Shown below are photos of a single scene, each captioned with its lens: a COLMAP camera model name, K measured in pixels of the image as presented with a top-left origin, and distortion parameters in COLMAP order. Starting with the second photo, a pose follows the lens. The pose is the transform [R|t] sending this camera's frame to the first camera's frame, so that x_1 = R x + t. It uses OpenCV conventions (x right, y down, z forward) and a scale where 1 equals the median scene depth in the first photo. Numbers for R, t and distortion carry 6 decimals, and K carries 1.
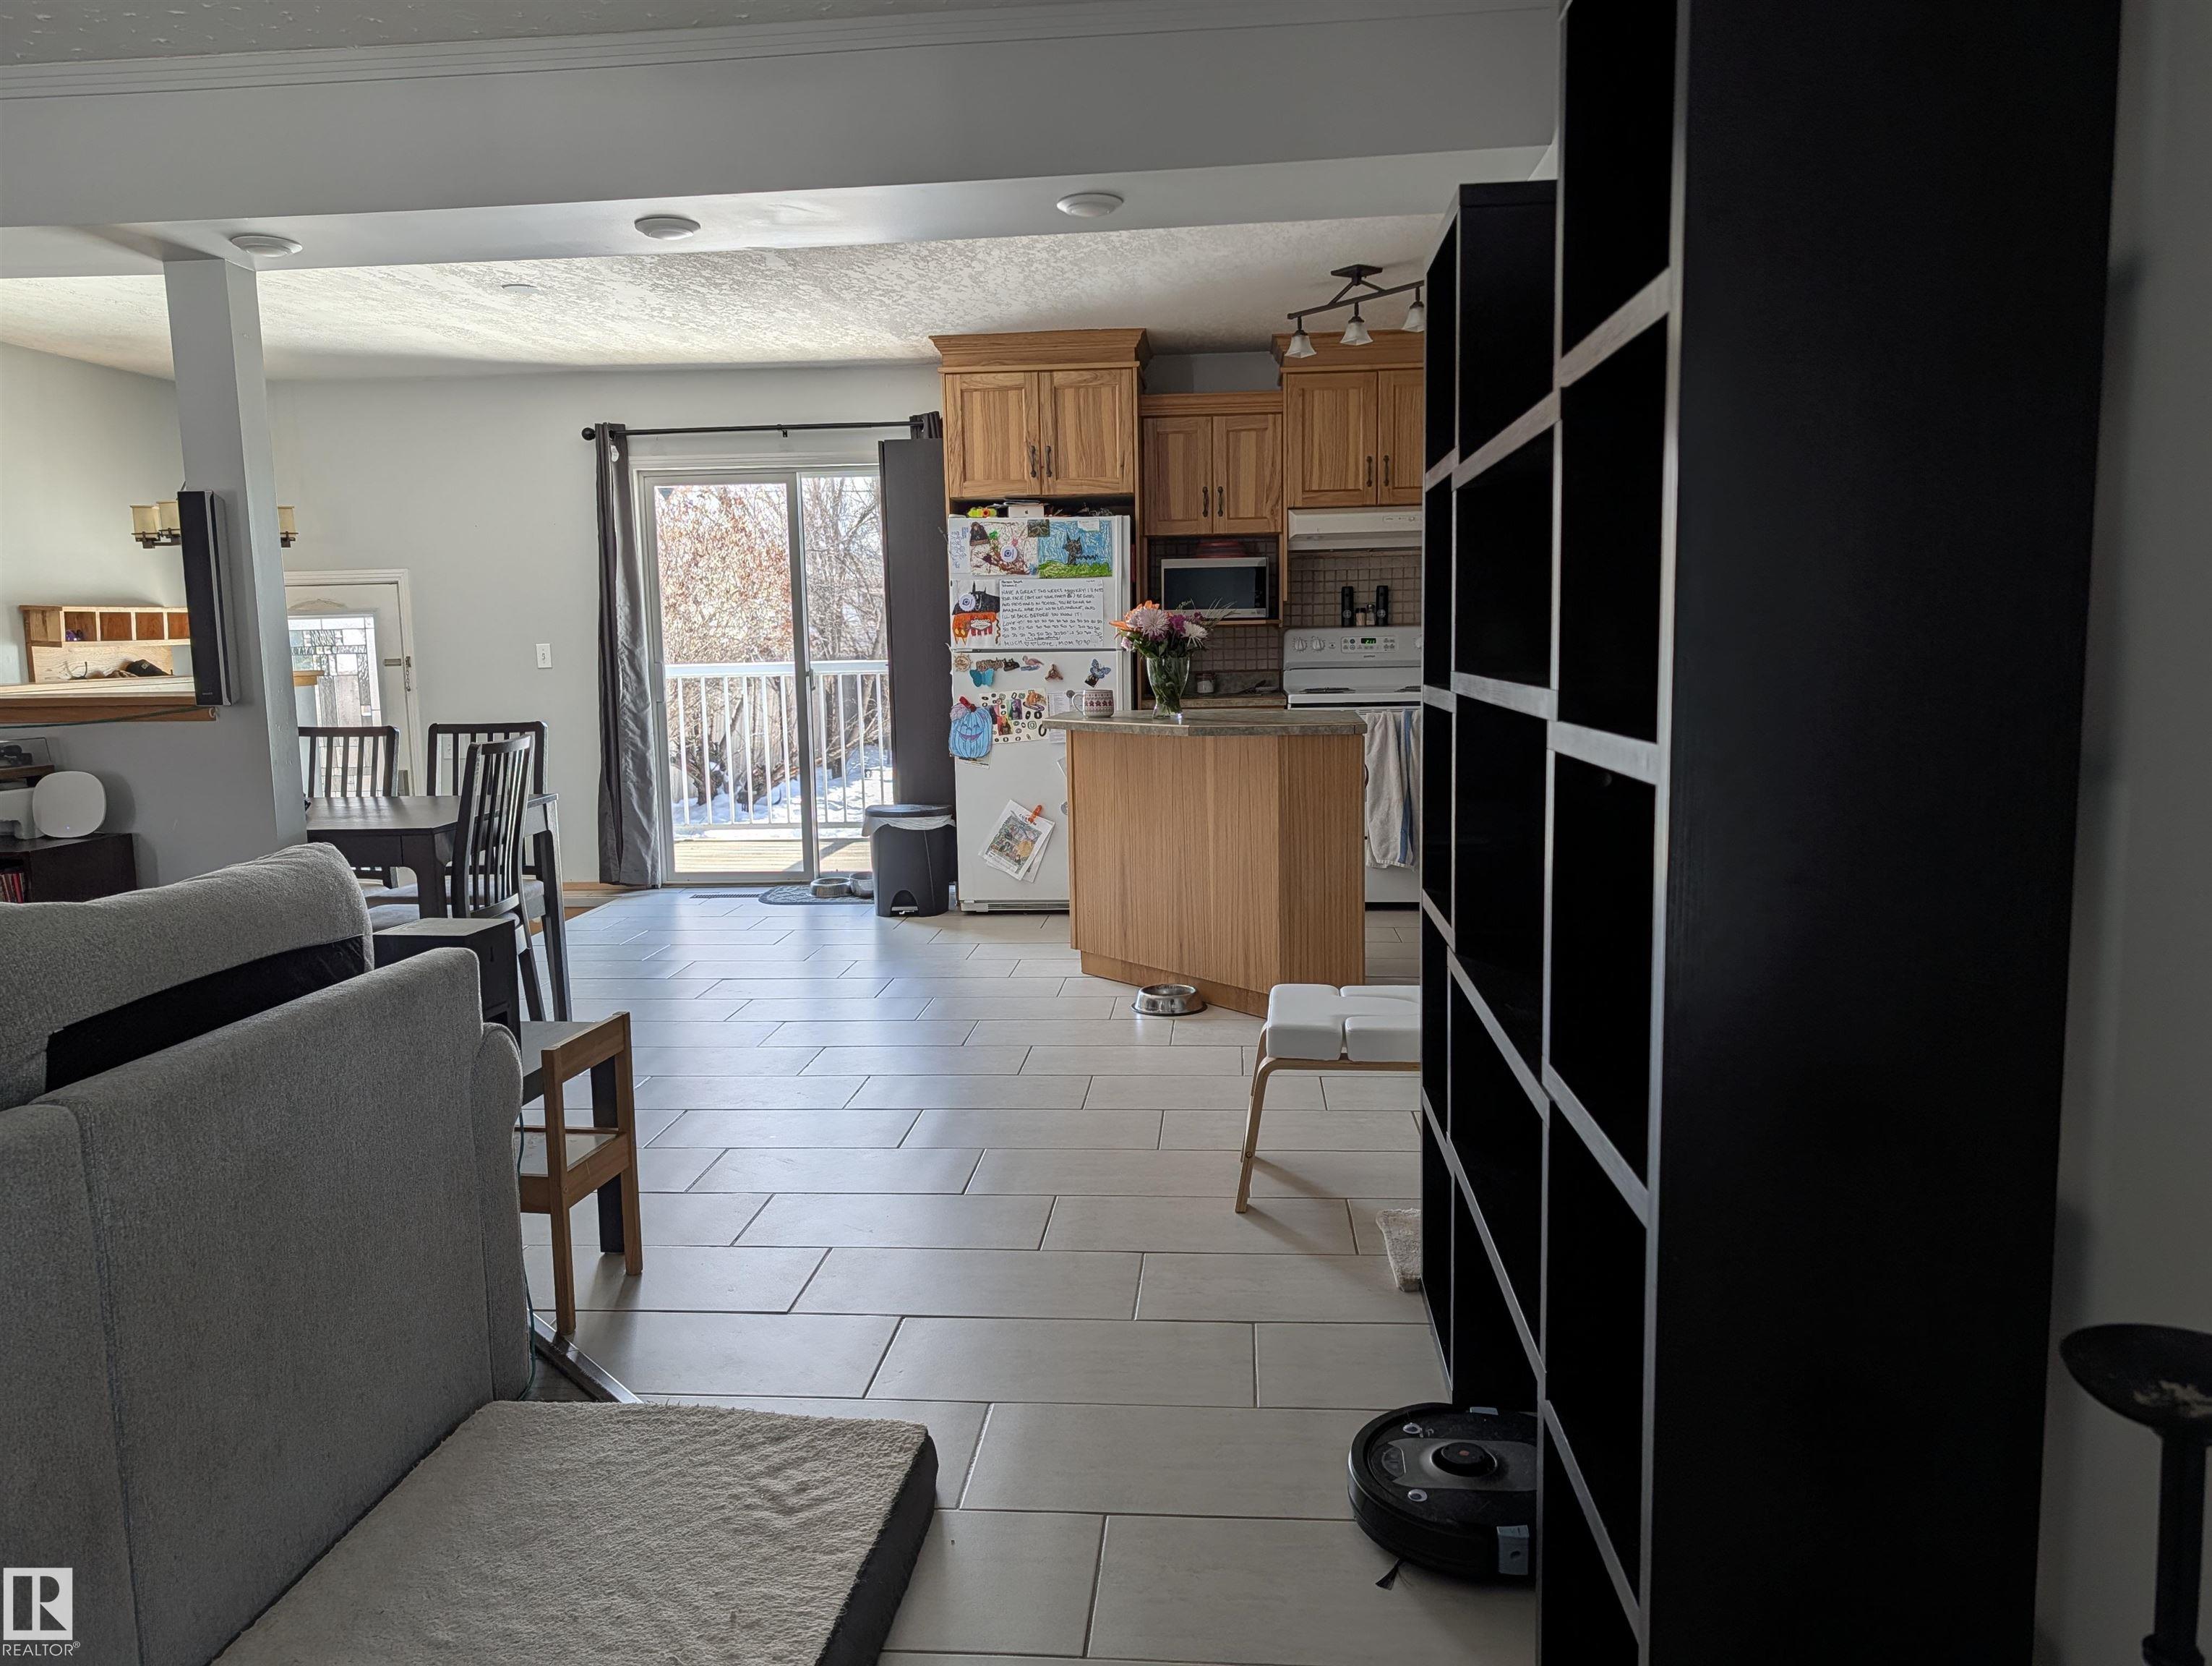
lens RADIAL K [[1608.3, 0, 1106.0], [0, 1608.3, 833.0], [0, 0, 1]] dist [0.053831, -0.060955]
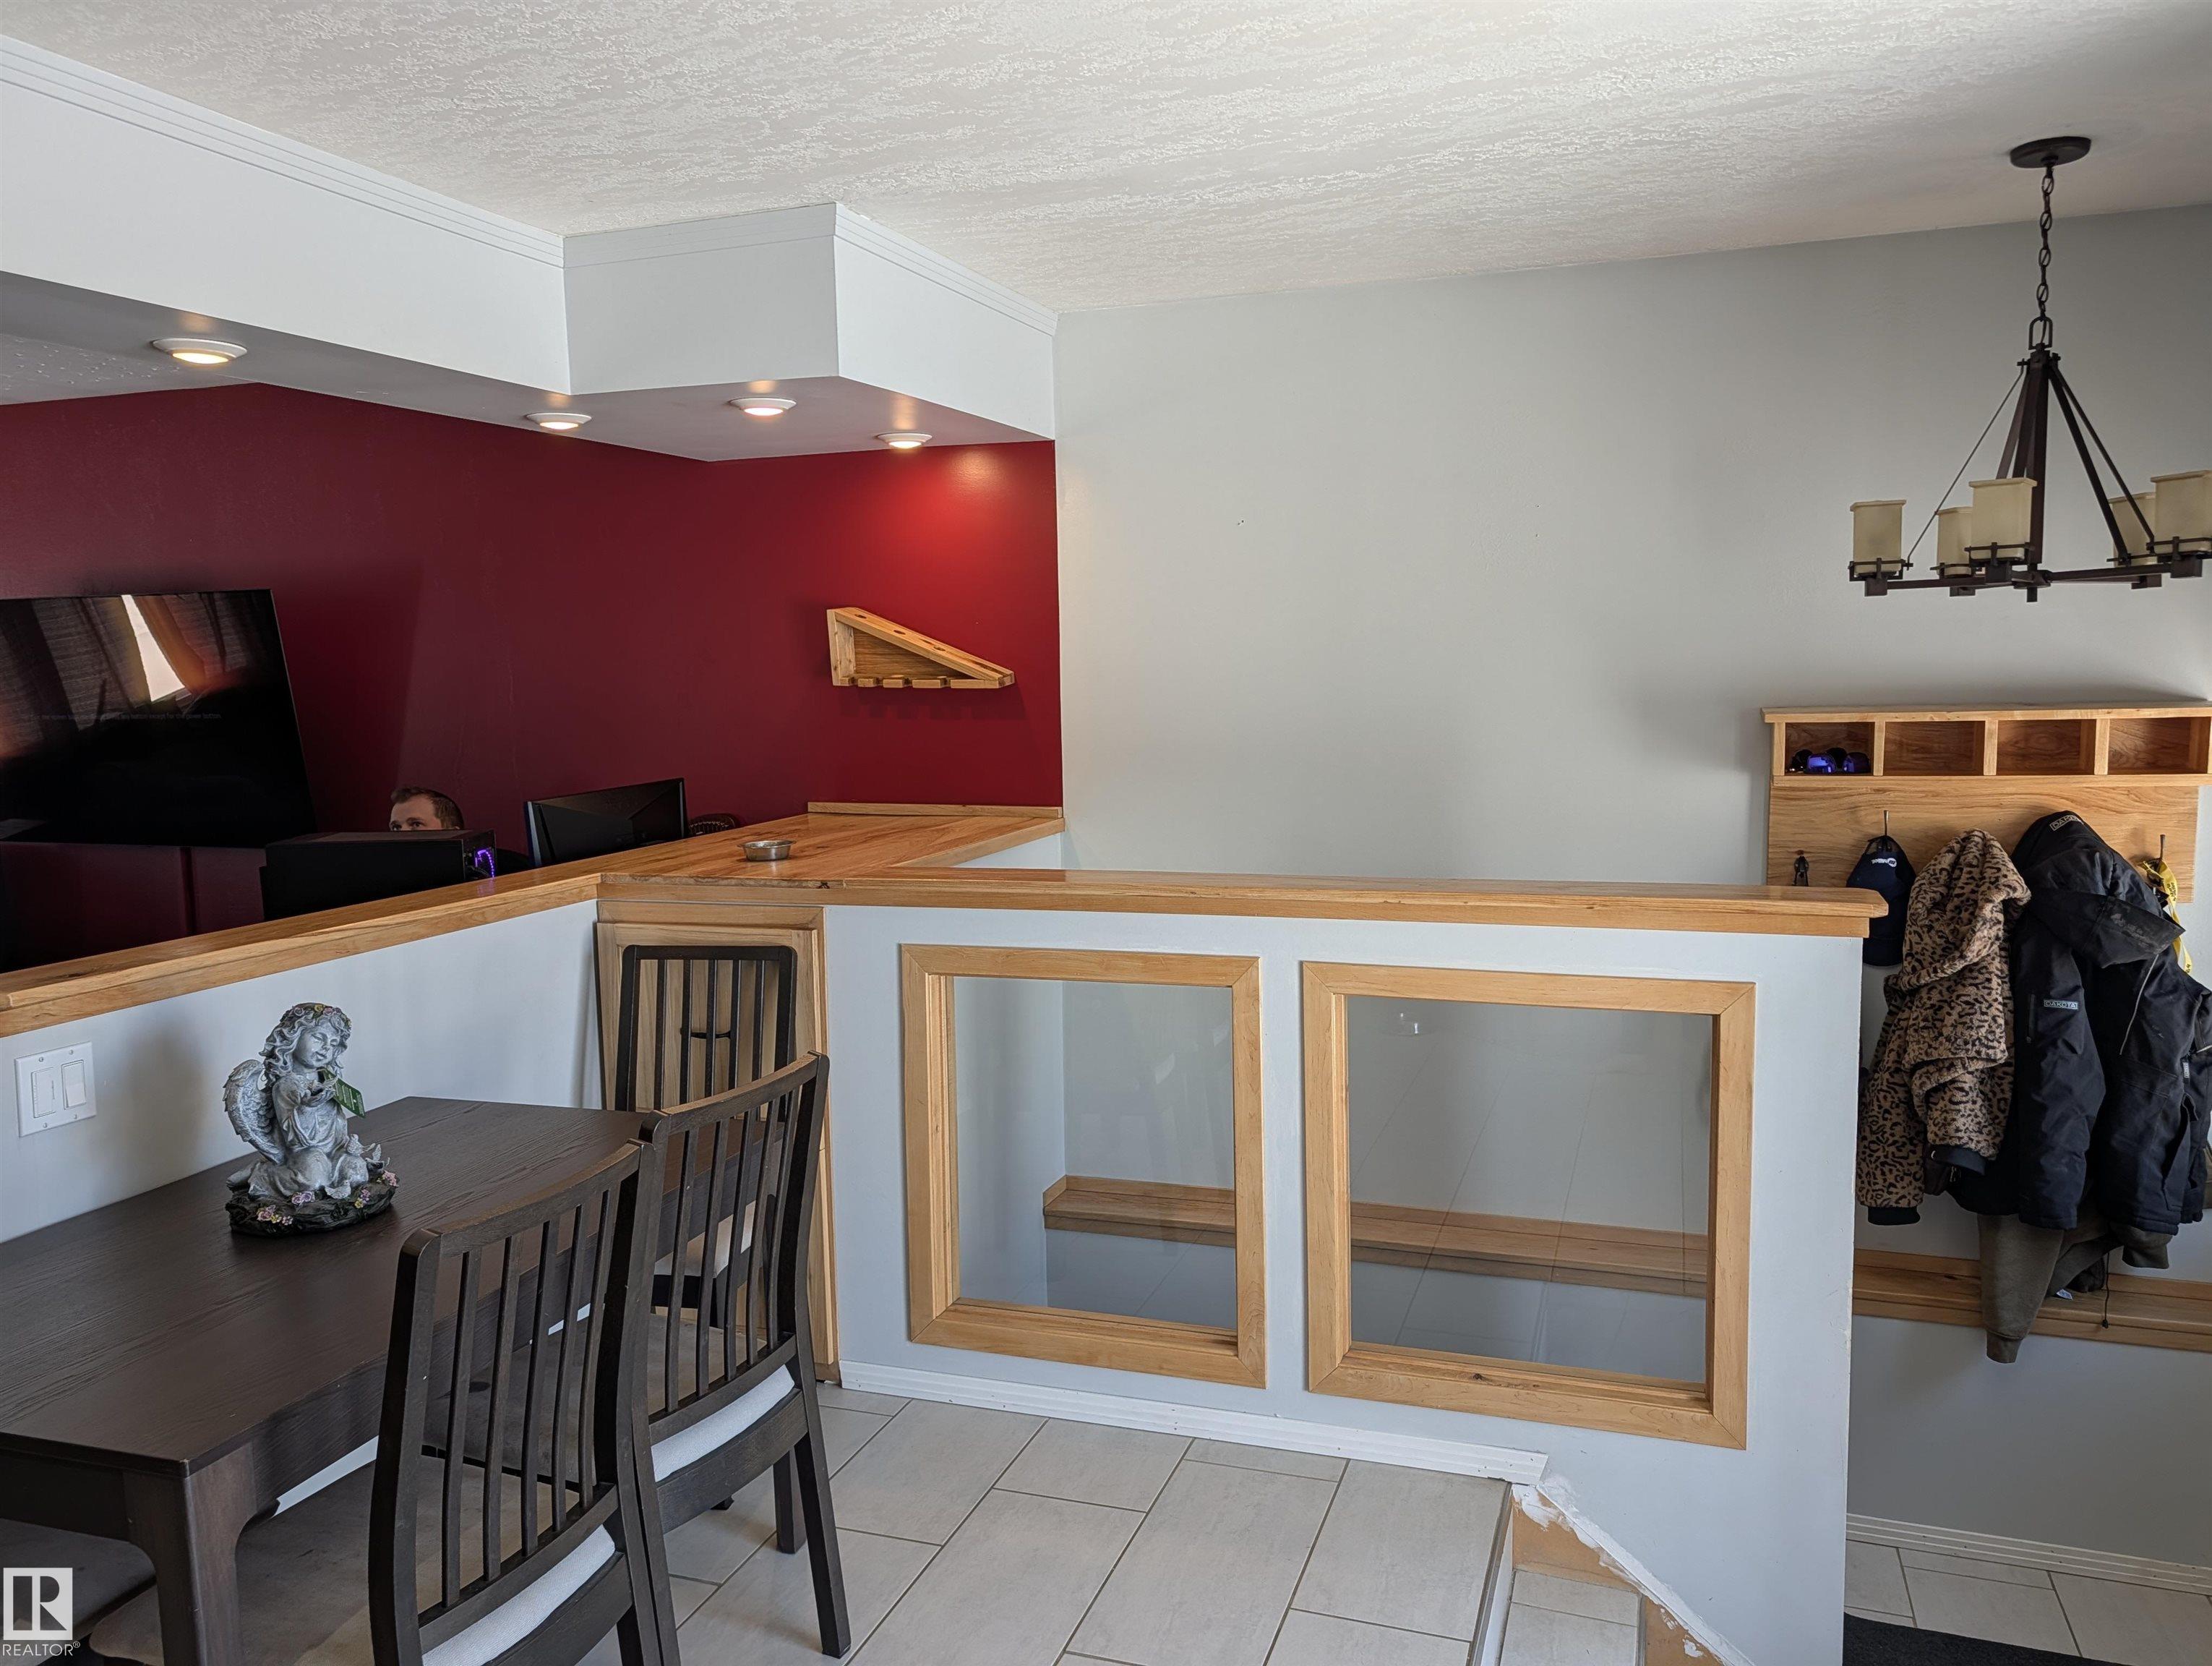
lens RADIAL K [[1608.3, 0, 1106.0], [0, 1608.3, 833.0], [0, 0, 1]] dist [0.053831, -0.060955]
pose [[-0.228397, 0.125665, -0.965424, -0.052672], [-0.100638, 0.983275, 0.151798, -0.156801], [0.968353, 0.131828, -0.211931, 0.884490]]
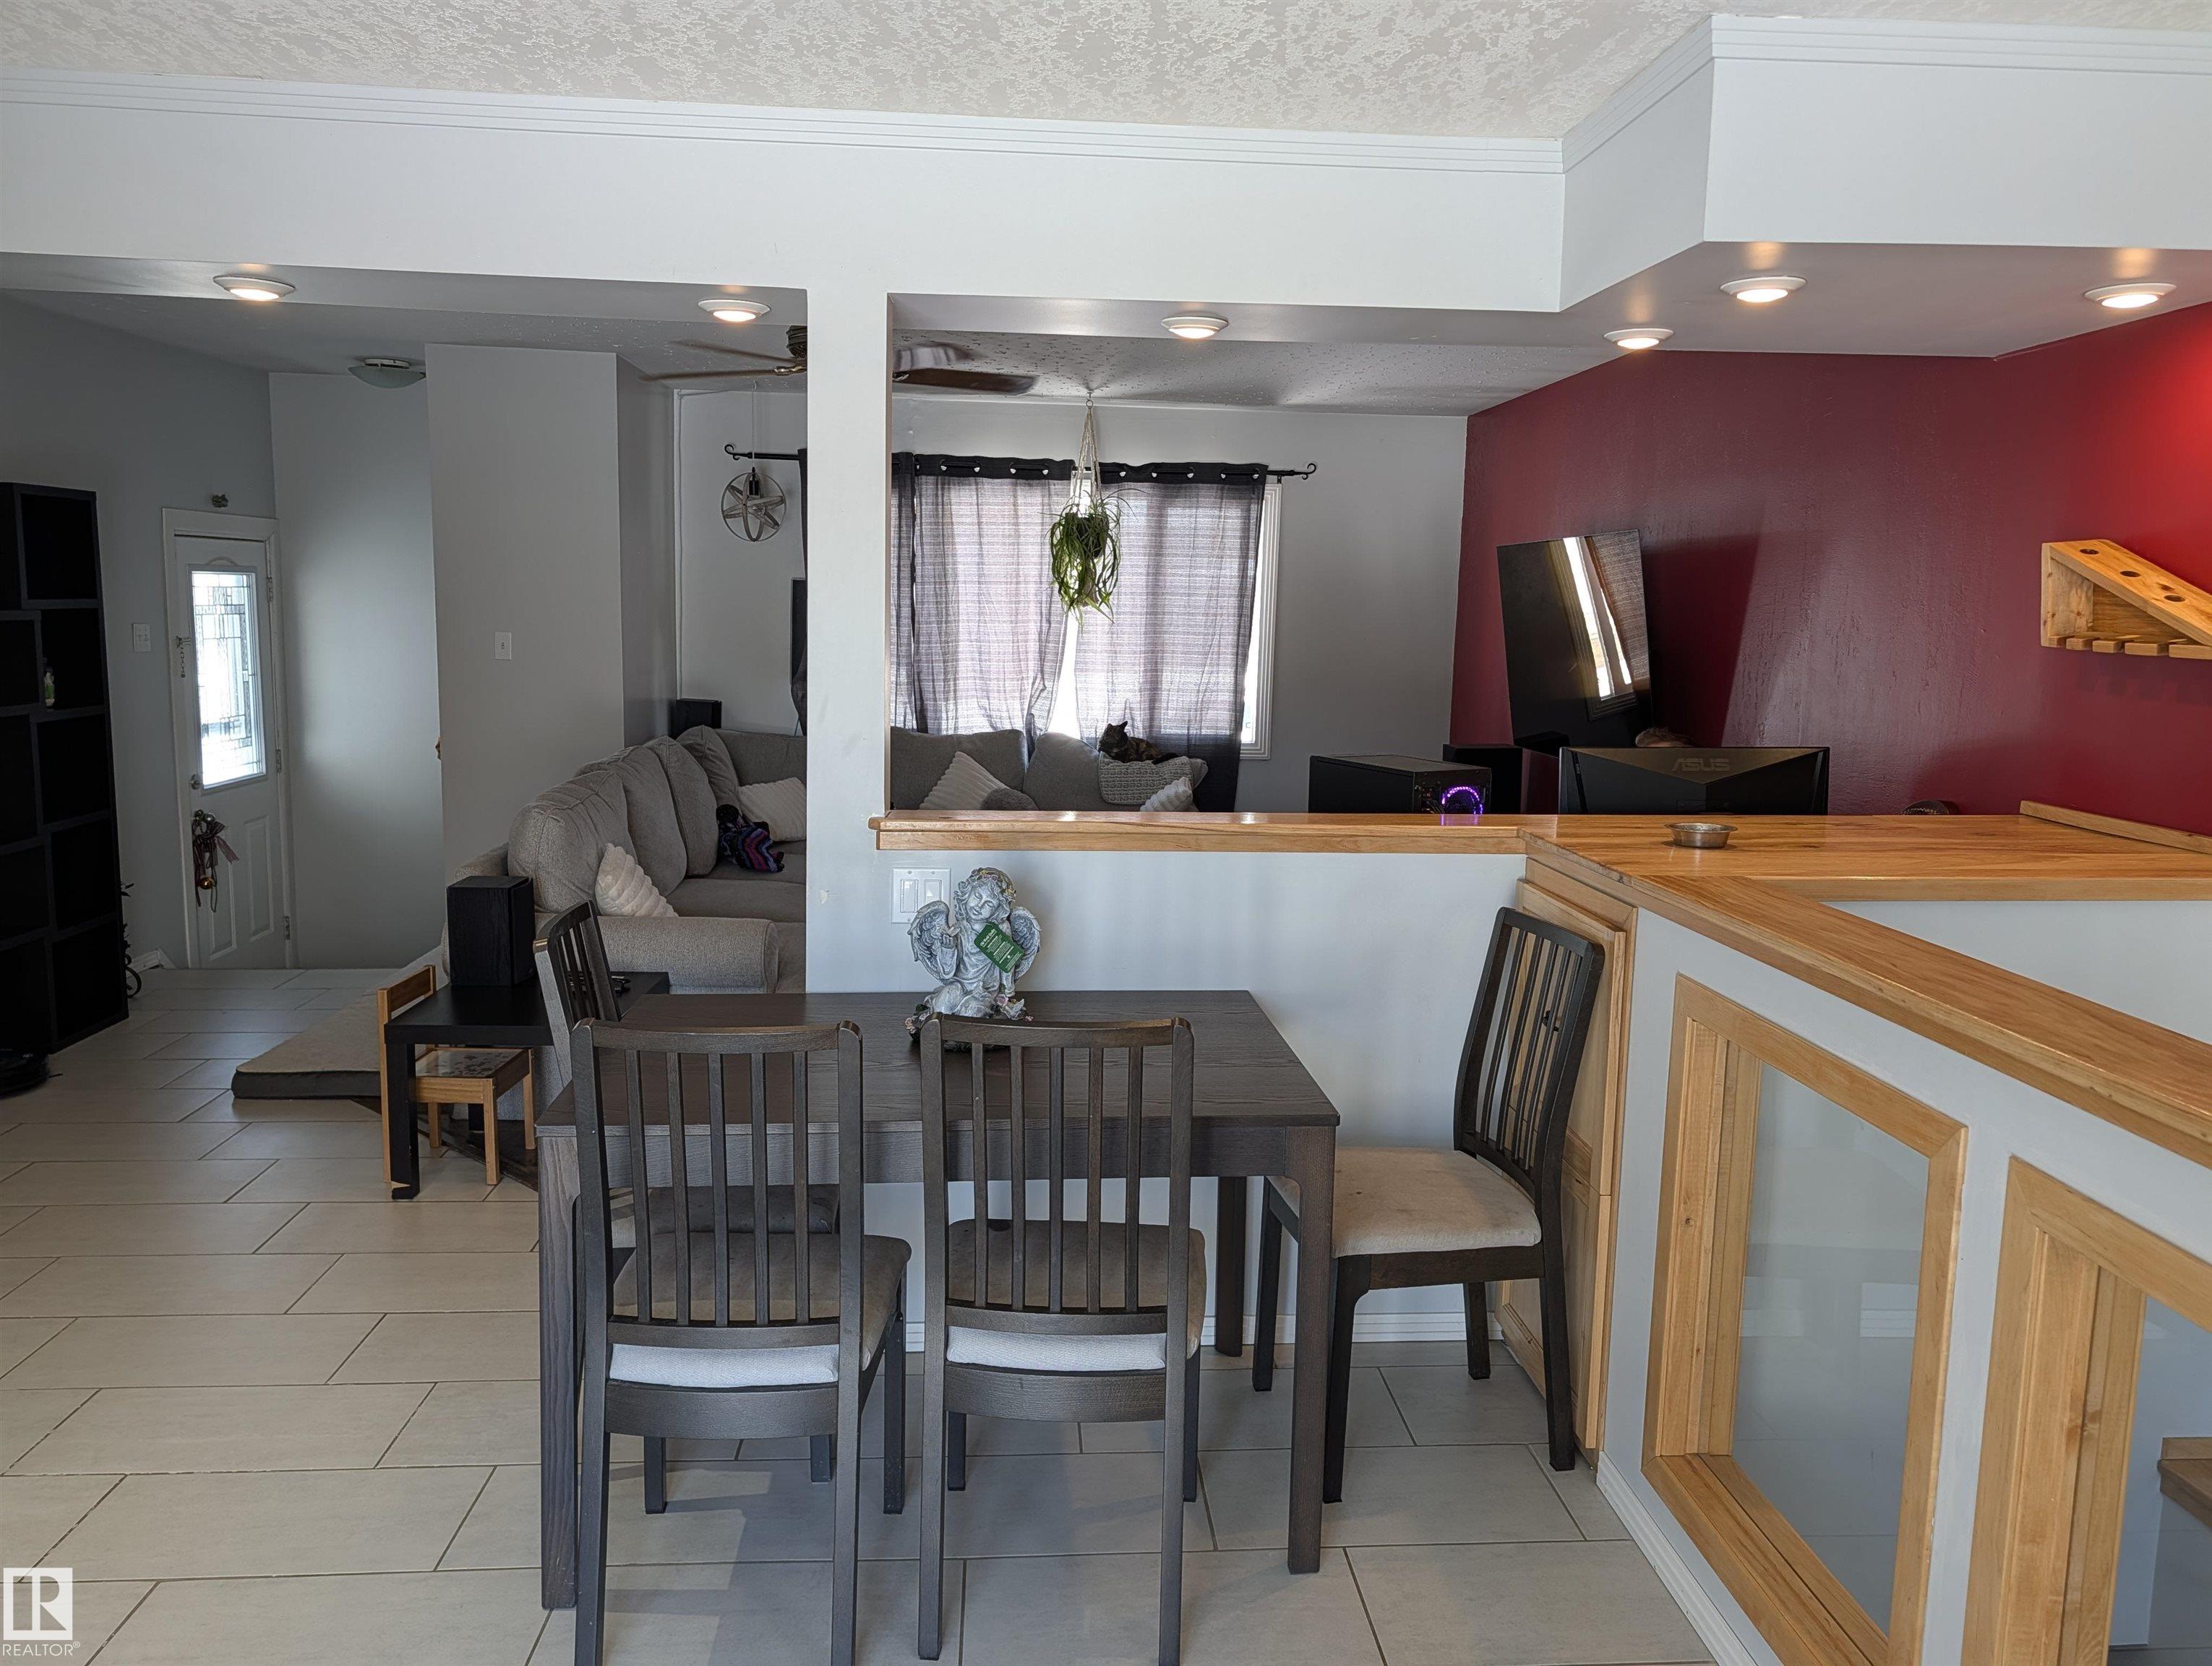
lens RADIAL K [[1572.9, 0, 1102.5], [0, 1572.9, 803.8], [0, 0, 1]] dist [0.001548, -0.009294]
pose [[-0.985653, 0.019211, -0.167687, -0.309099], [-0.023928, 0.967564, 0.251492, -0.170702], [0.167079, 0.251896, -0.953222, 1.041988]]
